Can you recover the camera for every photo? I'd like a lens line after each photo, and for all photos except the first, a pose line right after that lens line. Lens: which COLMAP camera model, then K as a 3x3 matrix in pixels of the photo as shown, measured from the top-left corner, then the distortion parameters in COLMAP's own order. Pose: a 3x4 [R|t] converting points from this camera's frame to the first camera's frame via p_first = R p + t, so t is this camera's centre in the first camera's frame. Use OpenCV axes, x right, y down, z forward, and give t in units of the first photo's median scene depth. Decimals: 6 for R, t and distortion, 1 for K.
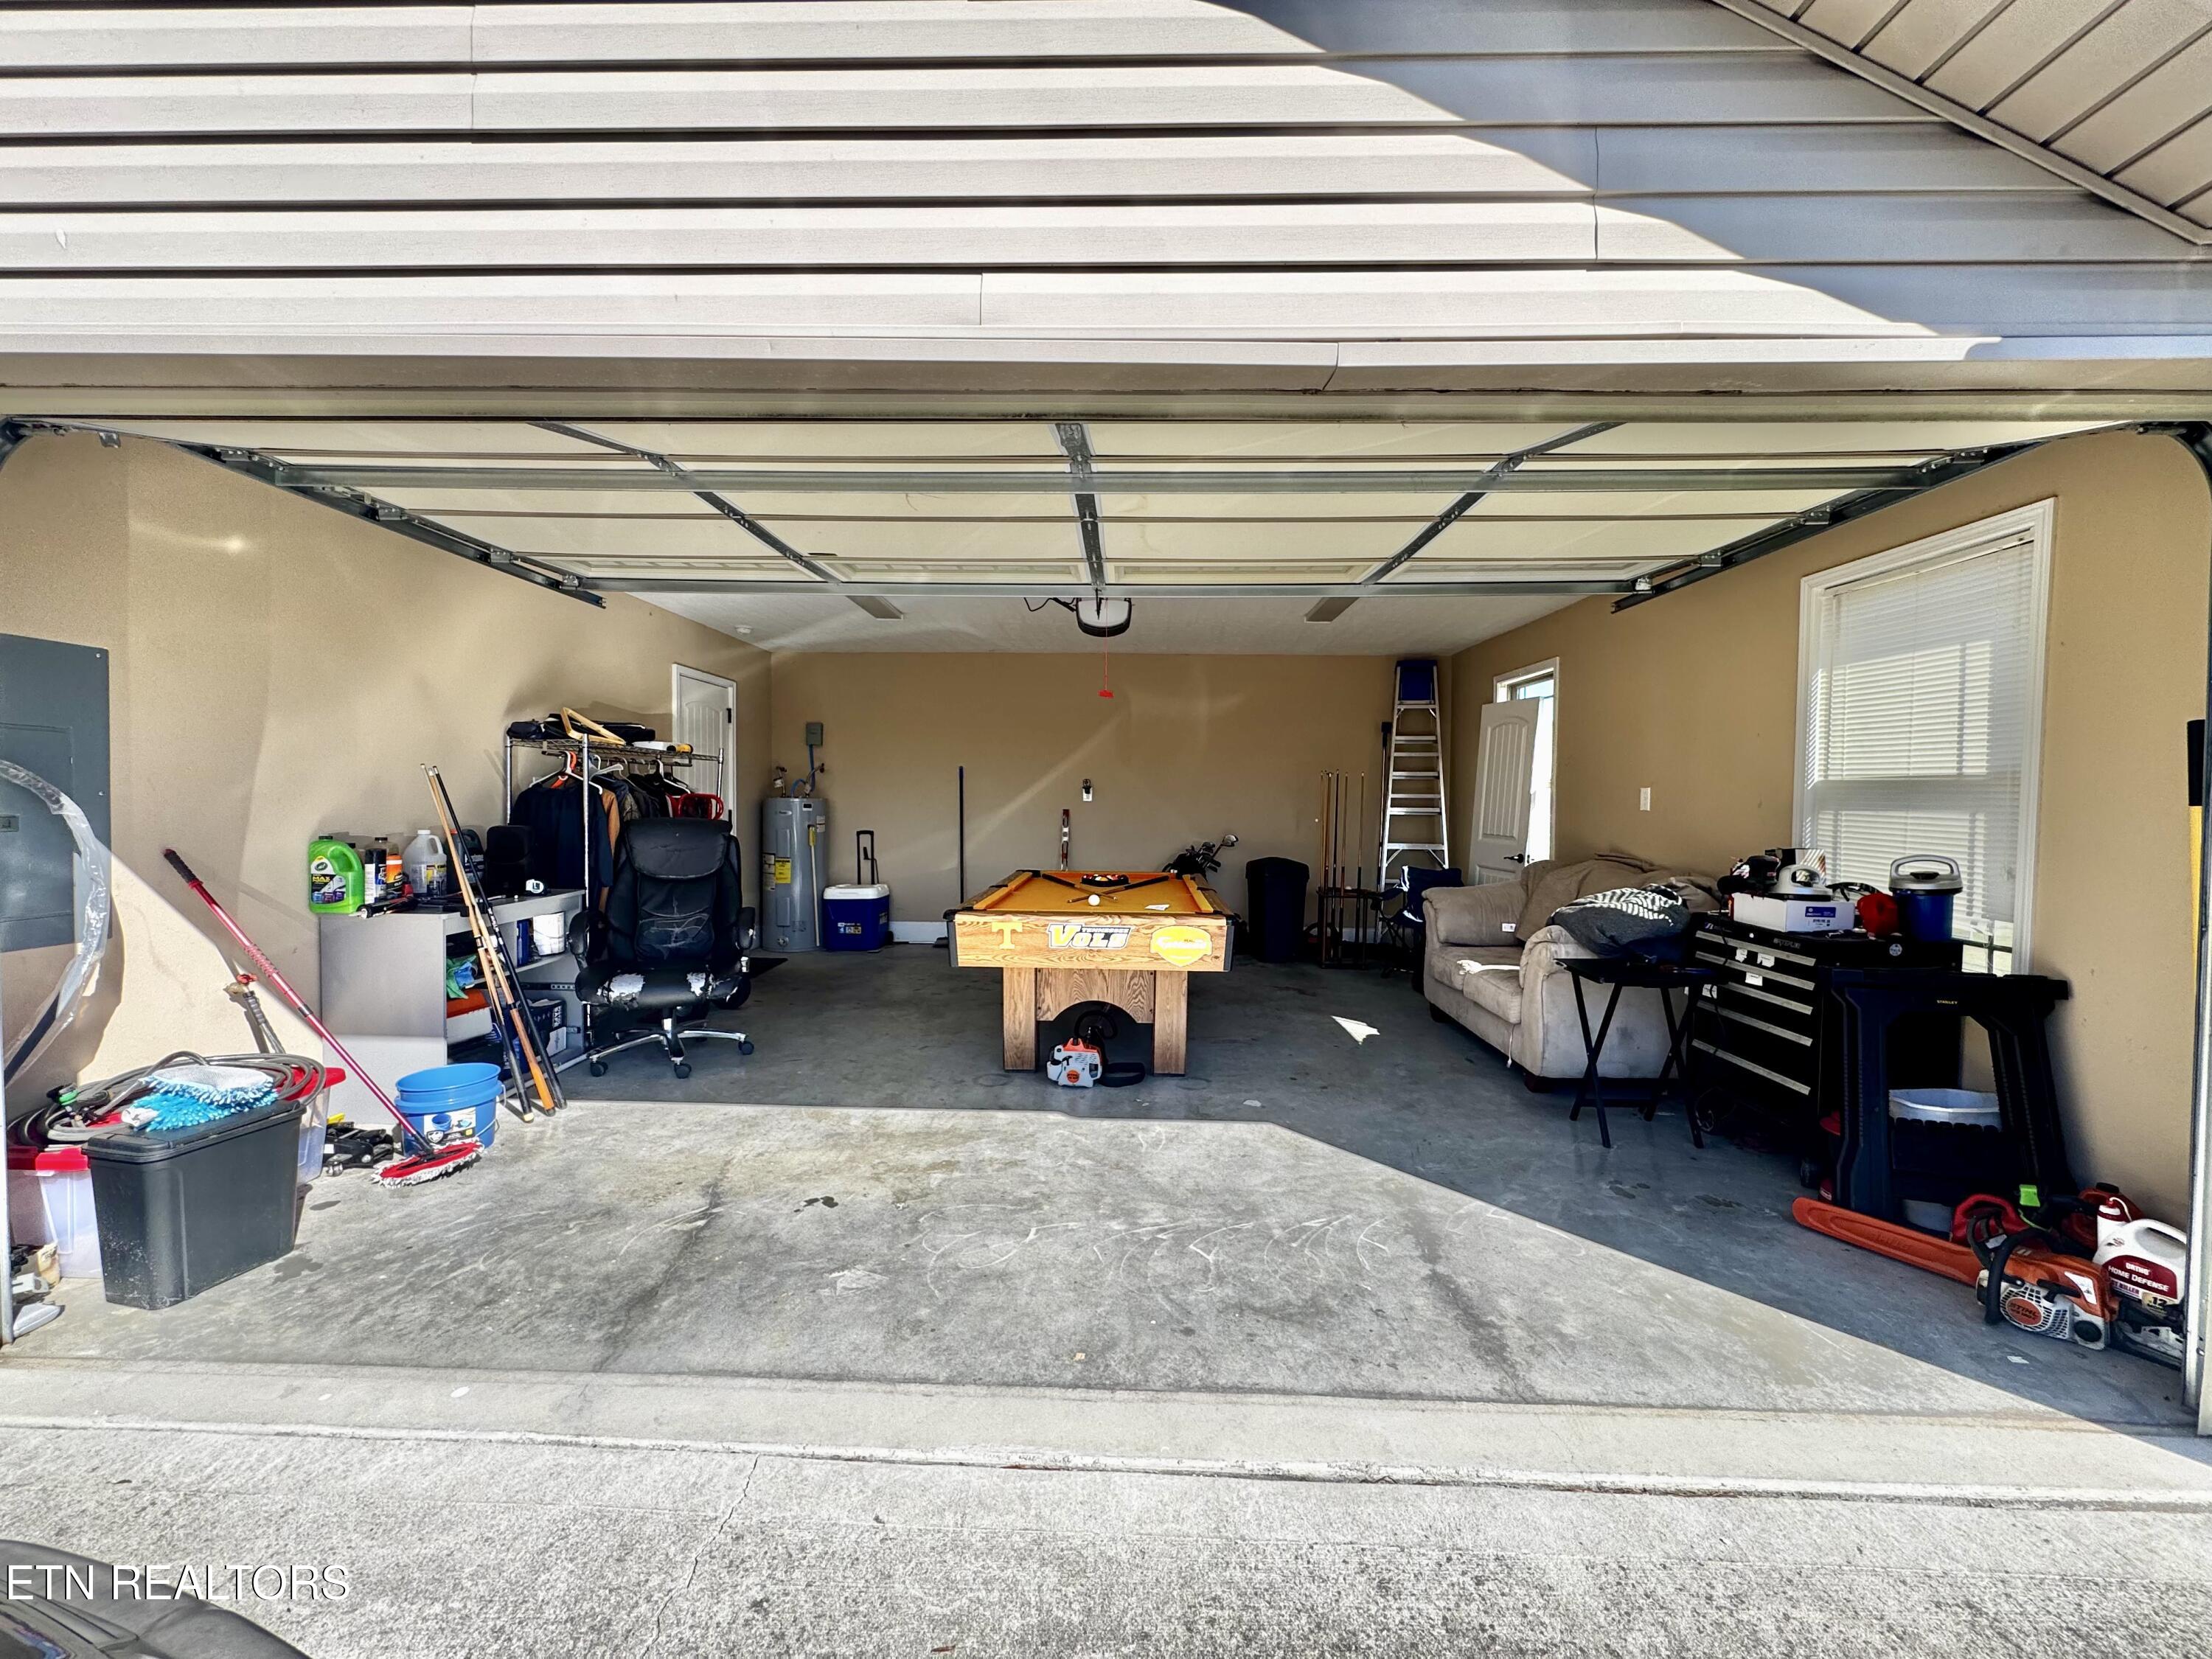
lens RADIAL K [[881.0, 0, 1104.1], [0, 881.0, 825.4], [0, 0, 1]] dist [-0.003765, -0.000207]
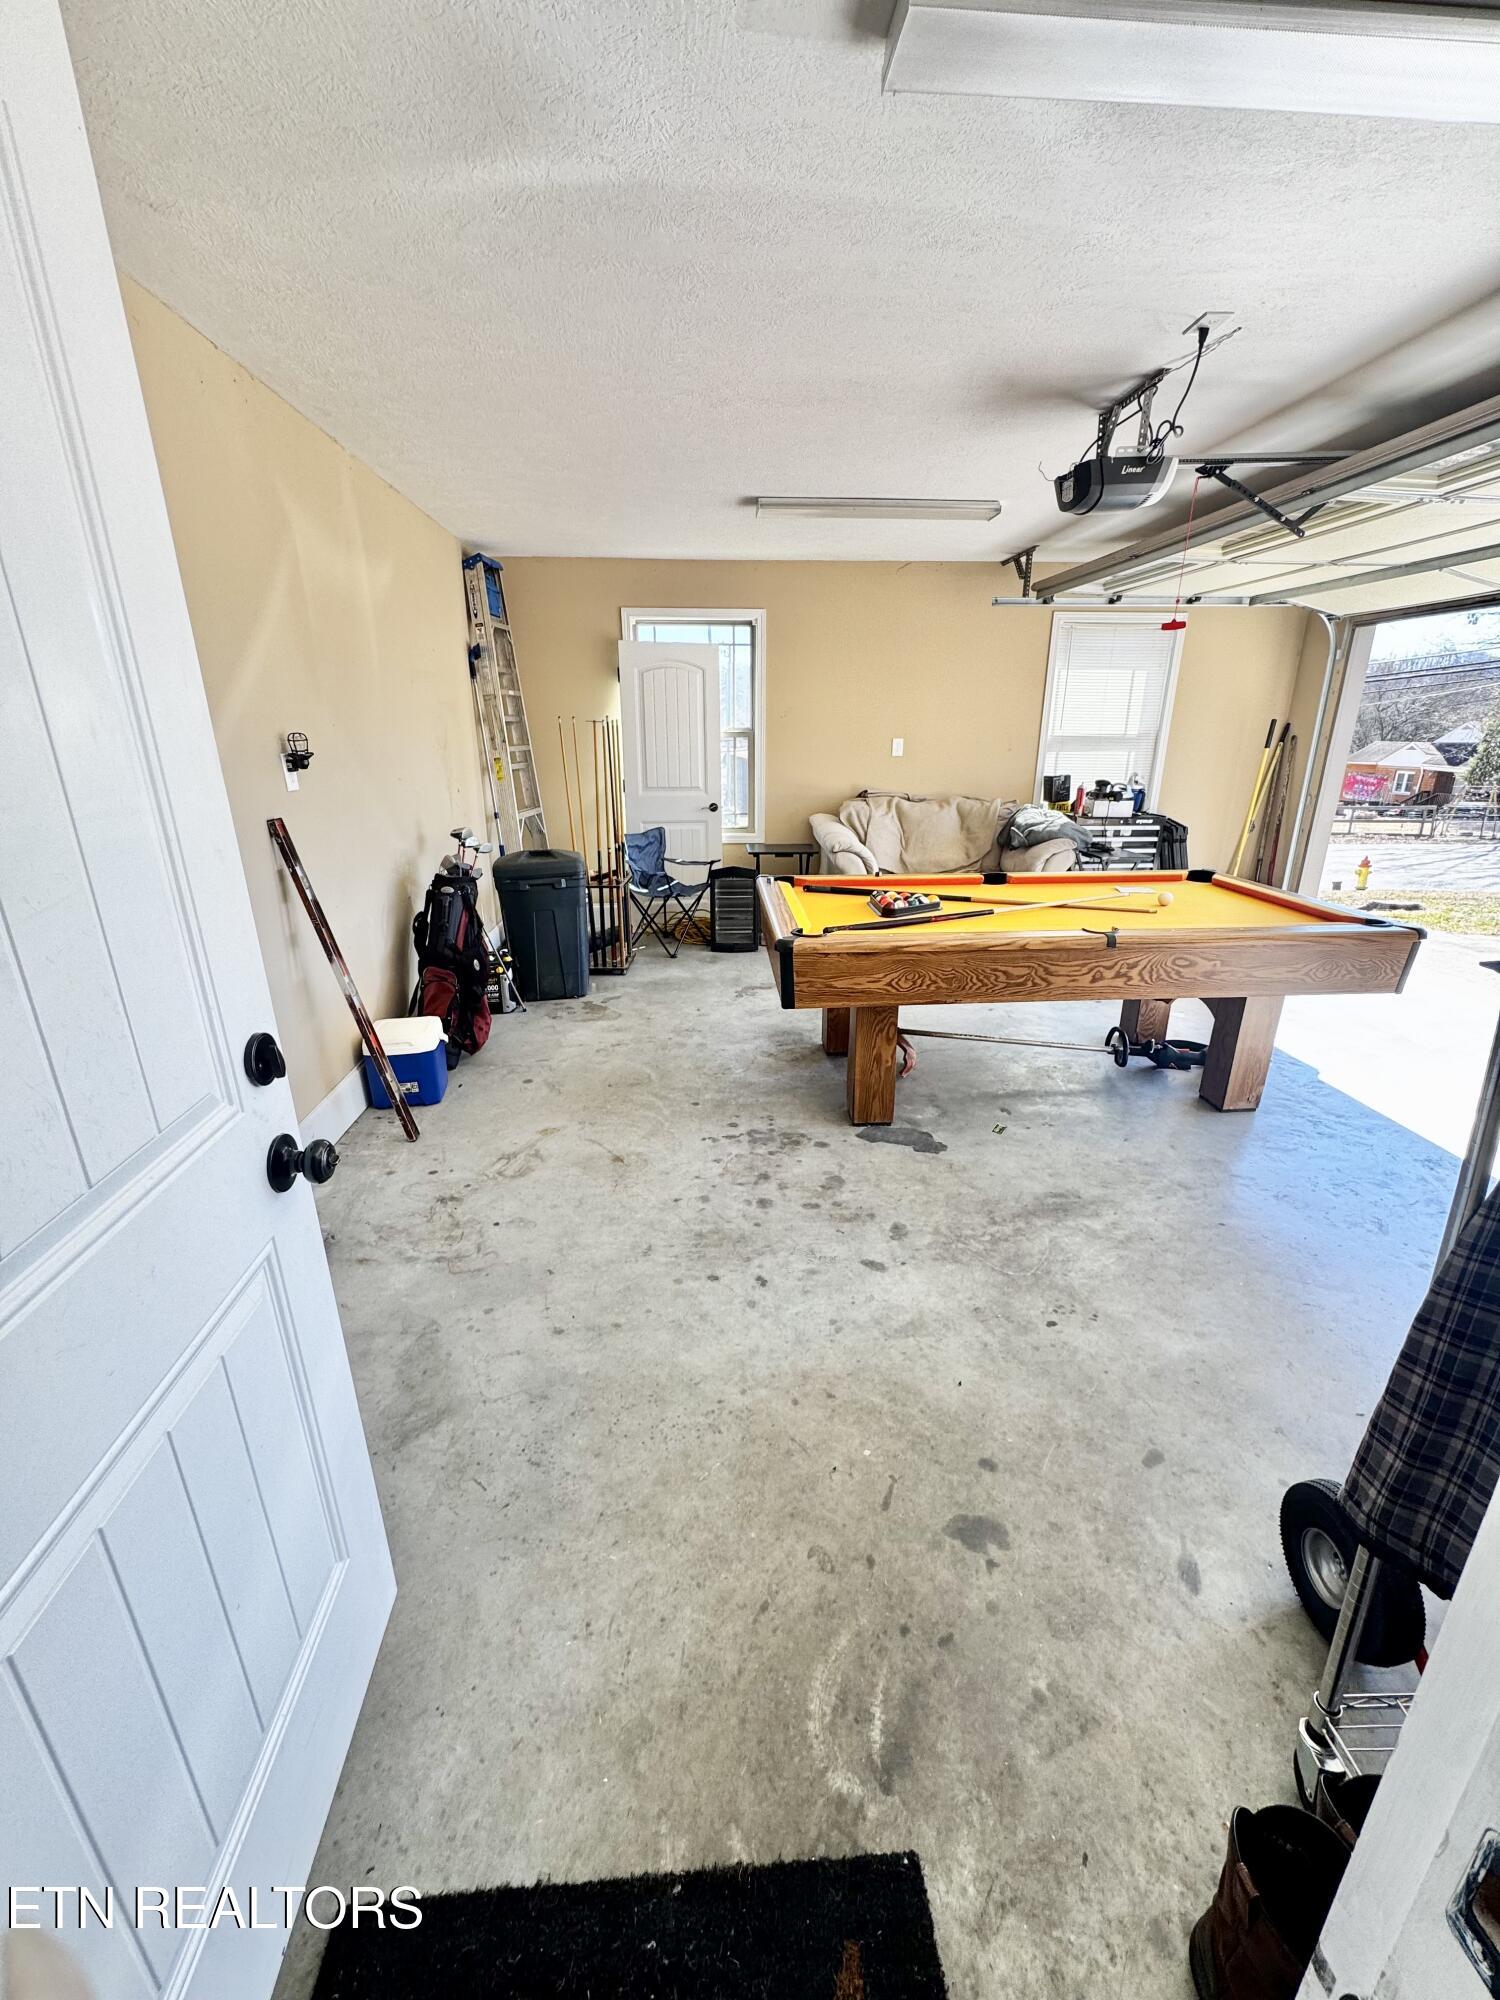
lens RADIAL K [[796.6, 0, 752.1], [0, 796.6, 995.8], [0, 0, 1]] dist [-0.003765, -0.000207]
pose [[-0.097913, -0.327404, 0.939798, -0.988065], [0.030293, 0.942917, 0.331647, -0.122420], [-0.994734, 0.060942, -0.082406, 2.035875]]
